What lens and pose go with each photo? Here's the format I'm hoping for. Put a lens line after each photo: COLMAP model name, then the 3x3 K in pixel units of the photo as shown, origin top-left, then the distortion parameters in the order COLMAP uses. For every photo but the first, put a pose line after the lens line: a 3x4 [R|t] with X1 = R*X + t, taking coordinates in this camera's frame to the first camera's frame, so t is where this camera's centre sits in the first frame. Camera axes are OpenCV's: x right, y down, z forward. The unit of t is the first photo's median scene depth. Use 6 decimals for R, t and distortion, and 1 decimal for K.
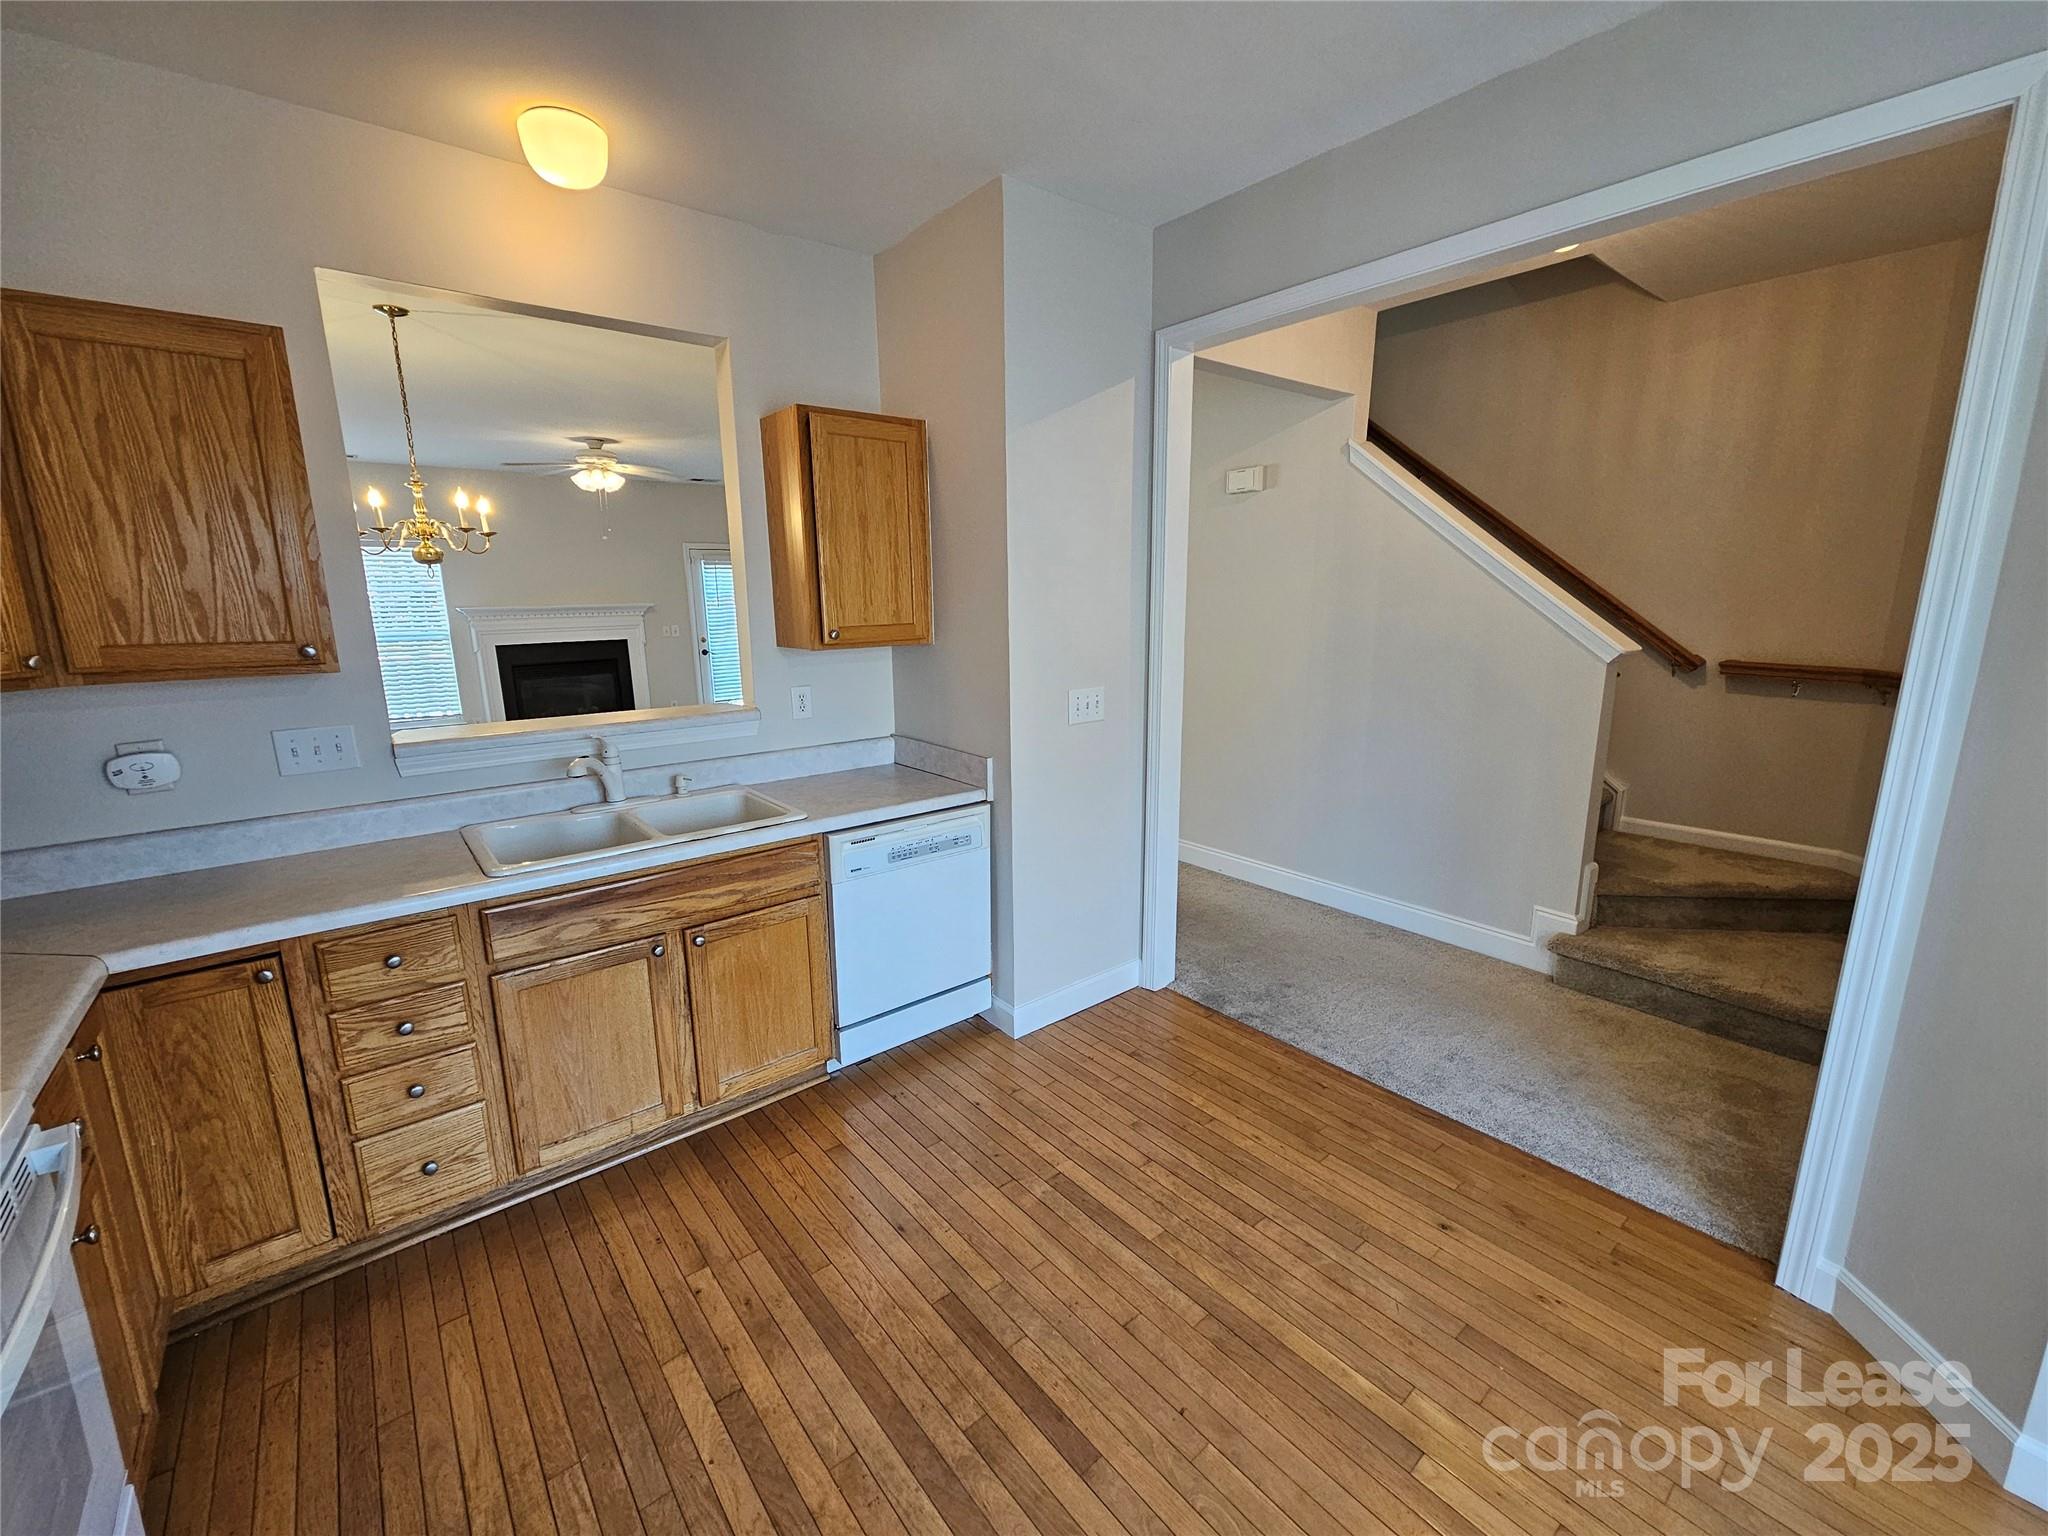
lens RADIAL K [[837.3, 0, 1015.1], [0, 837.3, 764.9], [0, 0, 1]] dist [-0.003519, 0.002332]
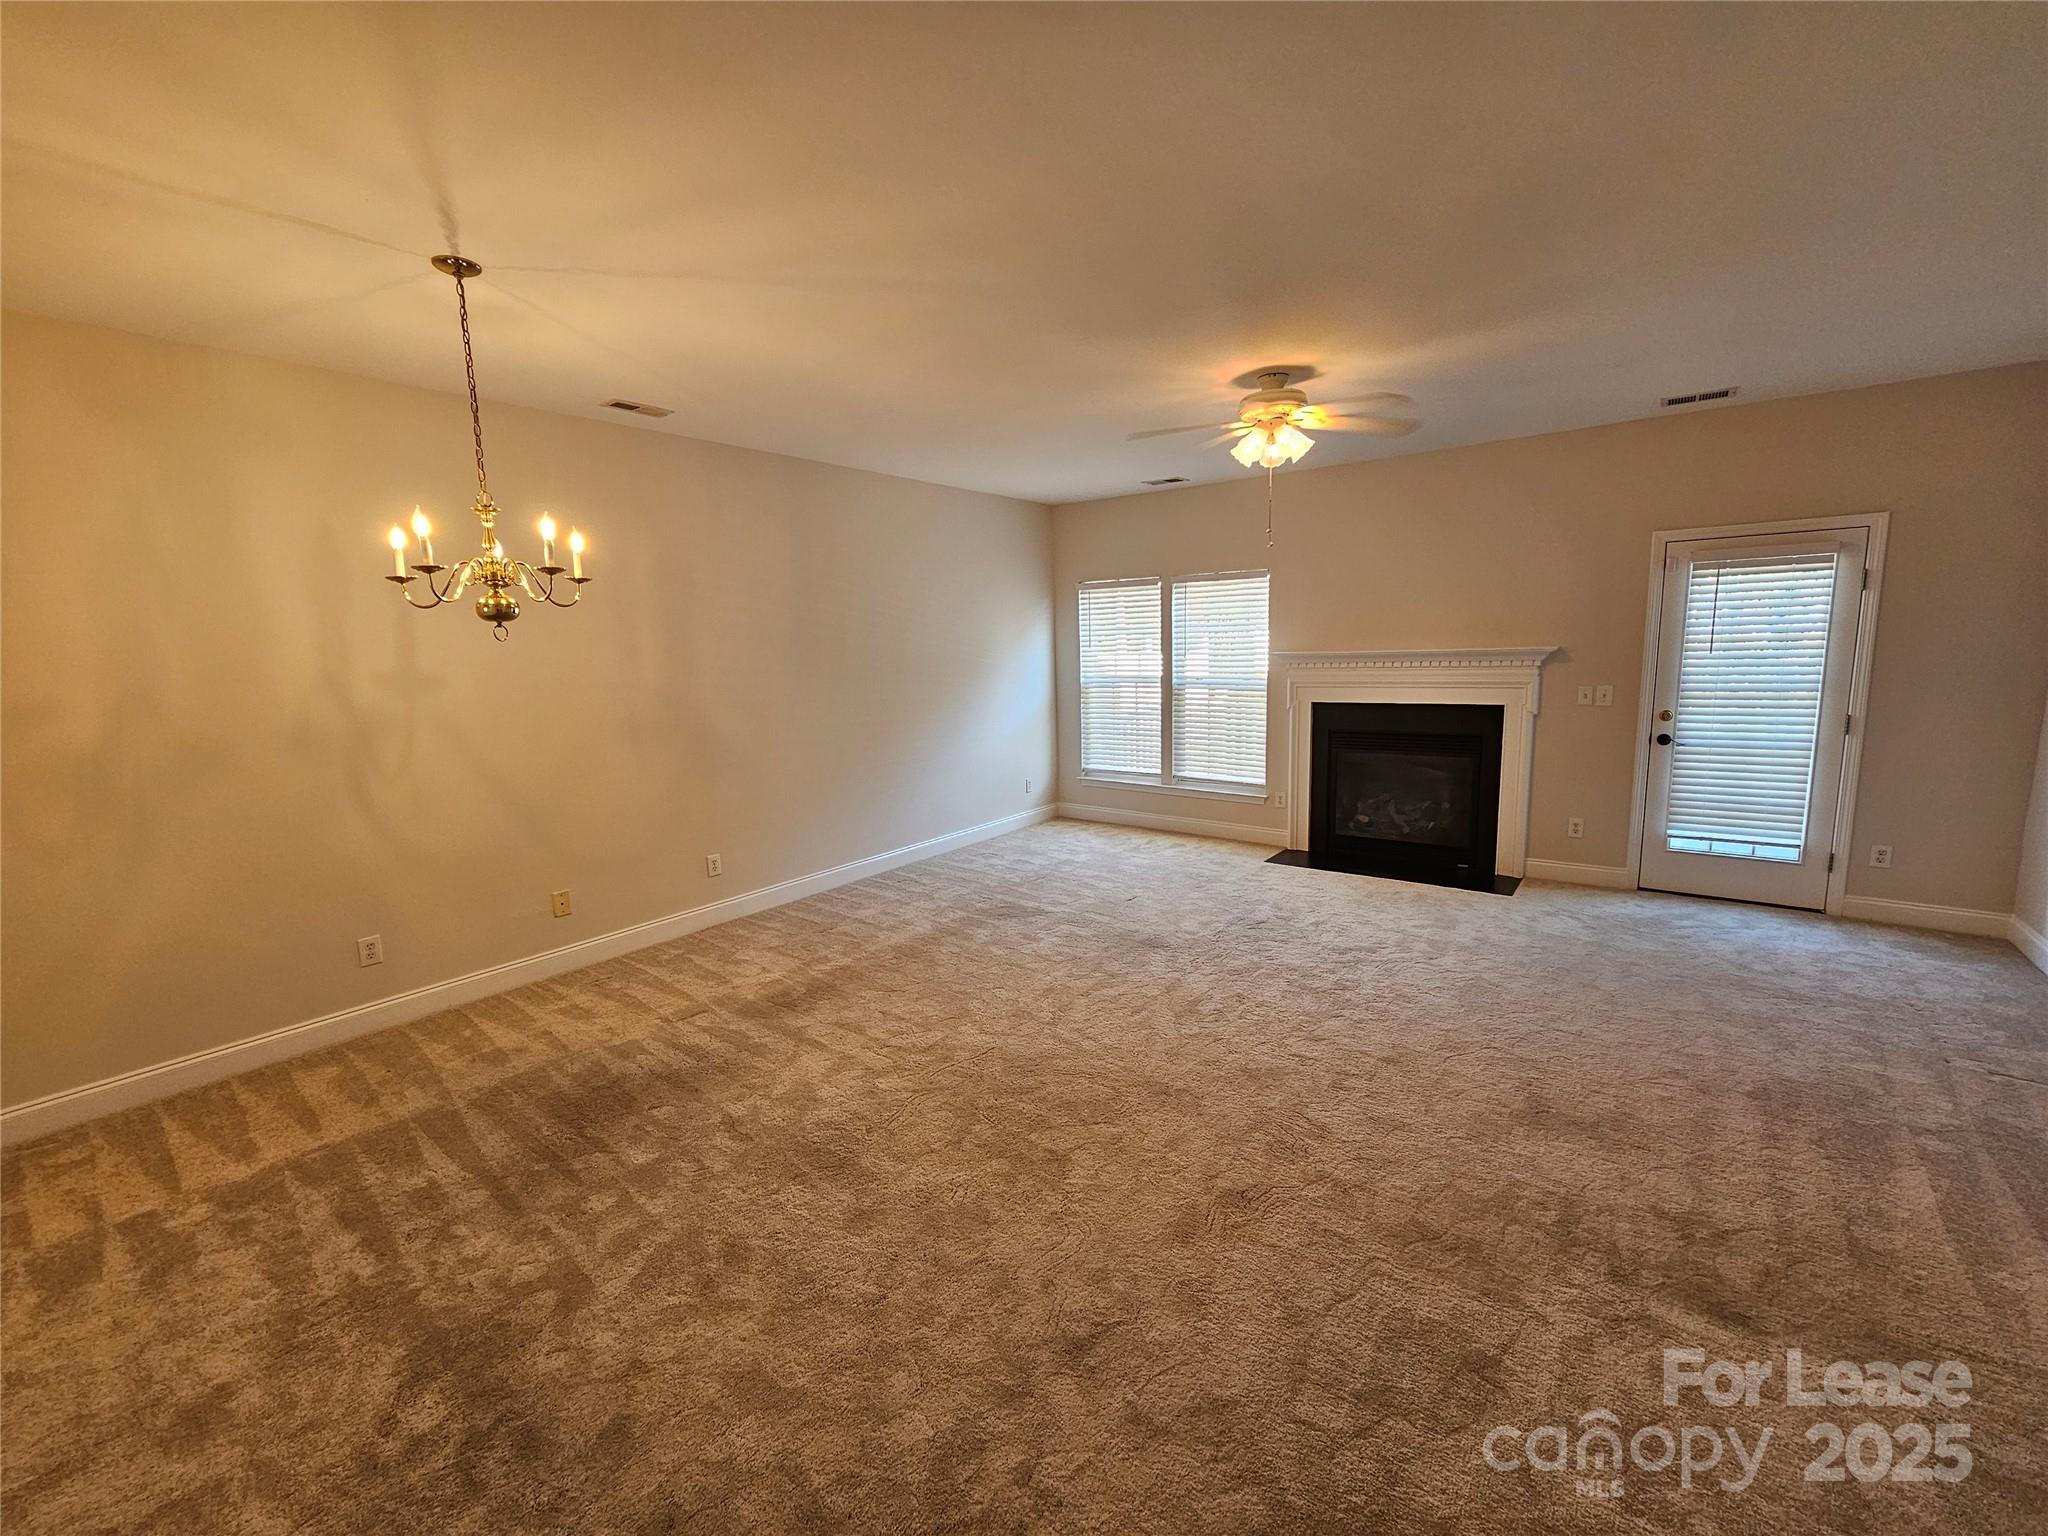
lens RADIAL K [[837.3, 0, 1015.7], [0, 837.3, 767.0], [0, 0, 1]] dist [-0.003519, 0.002332]
pose [[0.227279, 0.152144, -0.961871, 0.092995], [-0.174174, 0.978145, 0.113562, -0.257062], [0.958127, 0.141722, 0.248811, 1.174254]]
